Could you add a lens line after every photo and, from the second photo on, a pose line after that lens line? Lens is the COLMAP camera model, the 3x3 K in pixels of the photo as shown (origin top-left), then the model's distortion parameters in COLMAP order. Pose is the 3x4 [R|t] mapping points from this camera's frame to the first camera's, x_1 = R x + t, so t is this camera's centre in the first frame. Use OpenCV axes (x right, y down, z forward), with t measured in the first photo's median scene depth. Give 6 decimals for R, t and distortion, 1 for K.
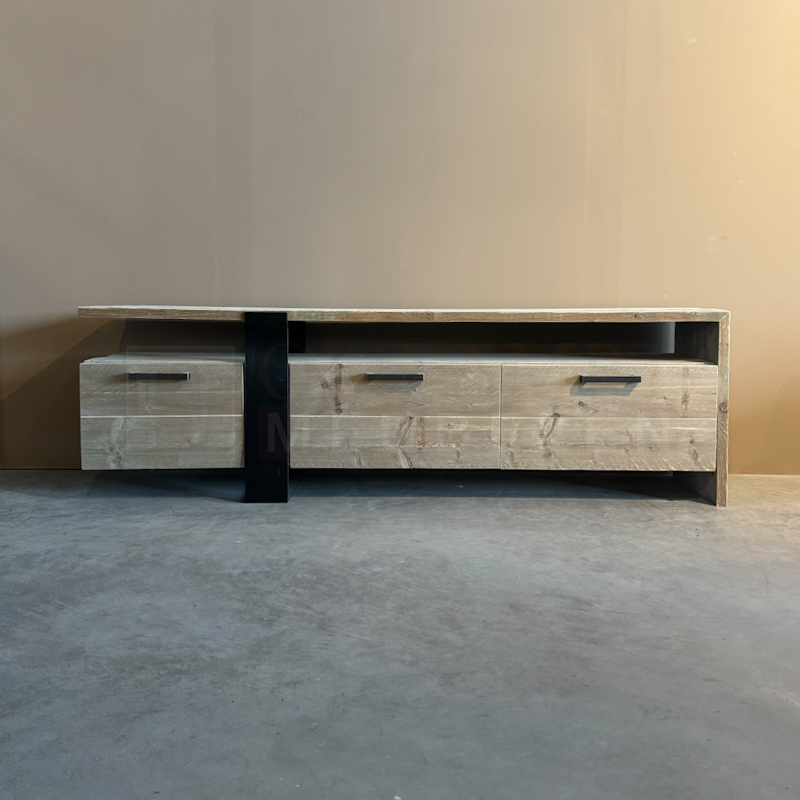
lens RADIAL K [[809.9, 0, 410.6], [0, 809.9, 353.1], [0, 0, 1]] dist [0.198900, -0.407147]
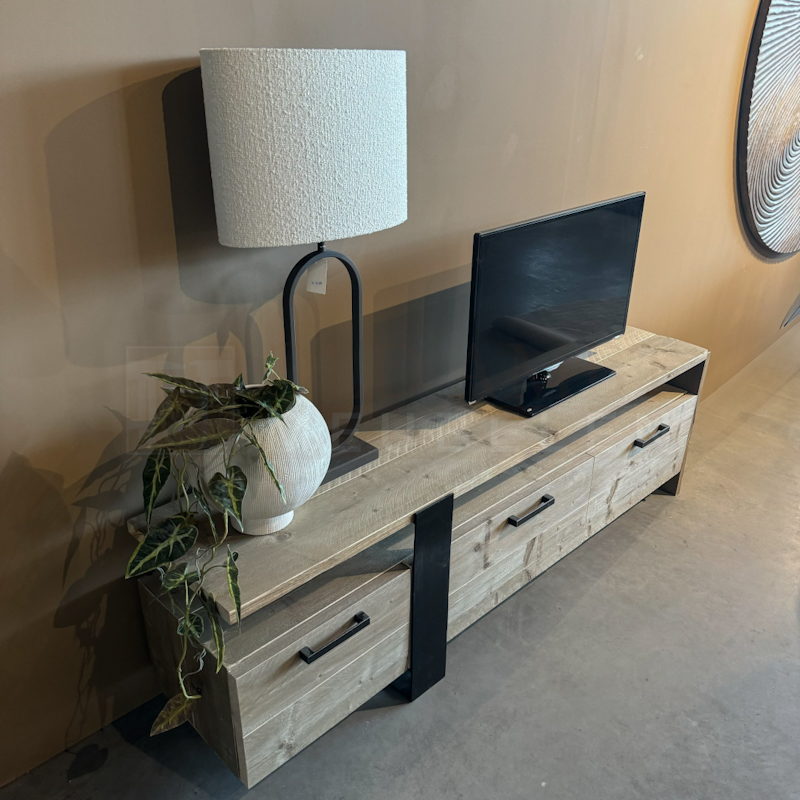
lens RADIAL K [[741.1, 0, 400.0], [0, 741.1, 400.0], [0, 0, 1]] dist [0.137895, -0.250403]
pose [[0.725962, -0.296497, 0.620539, -0.614660], [0.041237, 0.919437, 0.391069, -0.421611], [-0.686498, -0.258311, 0.679703, 0.565688]]
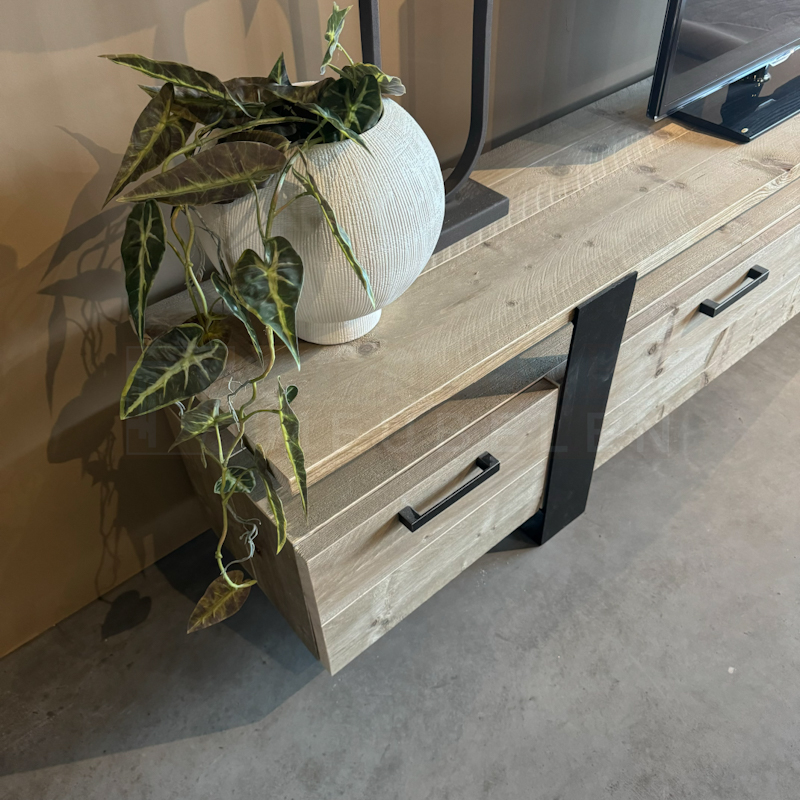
lens RADIAL K [[747.1, 0, 394.0], [0, 747.1, 401.7], [0, 0, 1]] dist [0.144113, -0.311091]
pose [[0.776841, -0.470895, 0.418062, -0.492772], [0.093389, 0.742725, 0.663052, -0.308394], [-0.622734, -0.476043, 0.620956, 0.772142]]
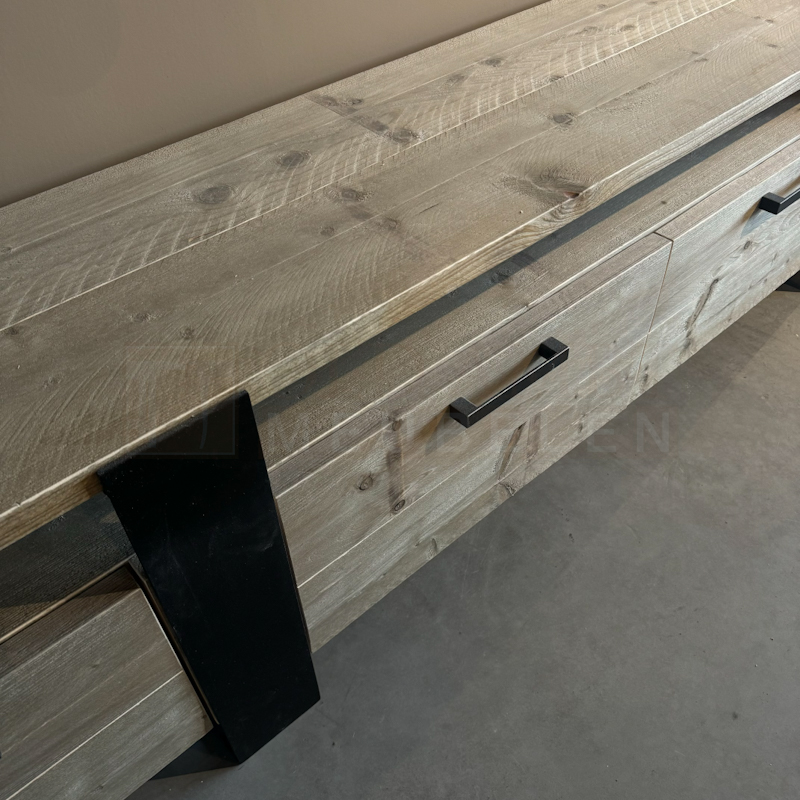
lens RADIAL K [[747.1, 0, 394.0], [0, 747.1, 401.7], [0, 0, 1]] dist [0.144113, -0.311091]
pose [[0.762066, -0.481869, 0.432501, -0.223999], [0.083911, 0.735820, 0.671959, -0.211498], [-0.642039, -0.475786, 0.601178, 0.818478]]
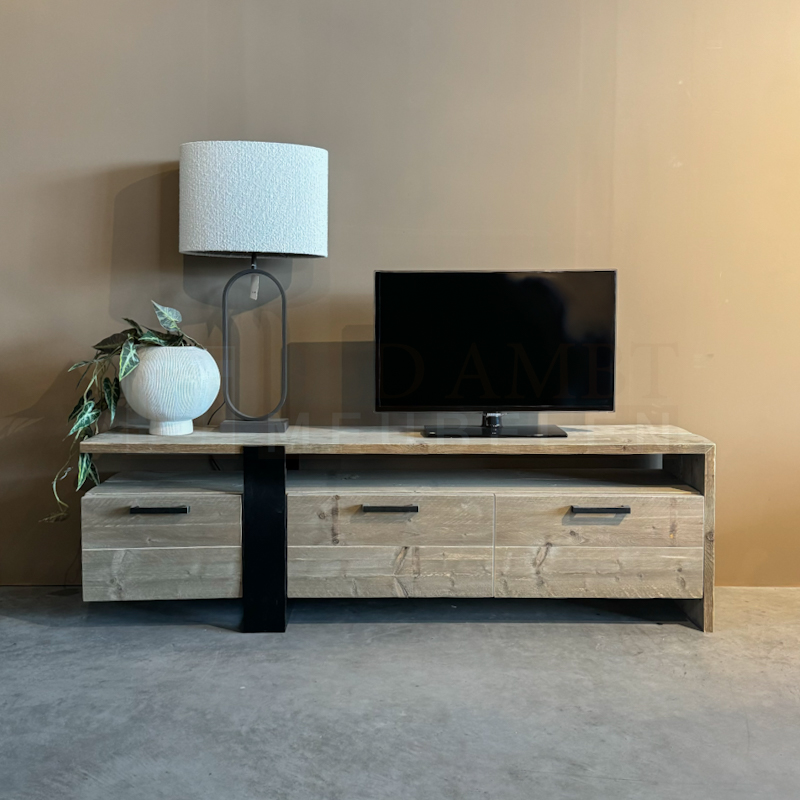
lens RADIAL K [[859.1, 0, 399.7], [0, 859.1, 371.7], [0, 0, 1]] dist [0.162992, -0.311318]
pose [[0.999870, -0.003367, 0.015794, -0.024458], [0.003324, 0.999991, 0.002771, -0.145504], [-0.015803, -0.002718, 0.999871, -0.083646]]
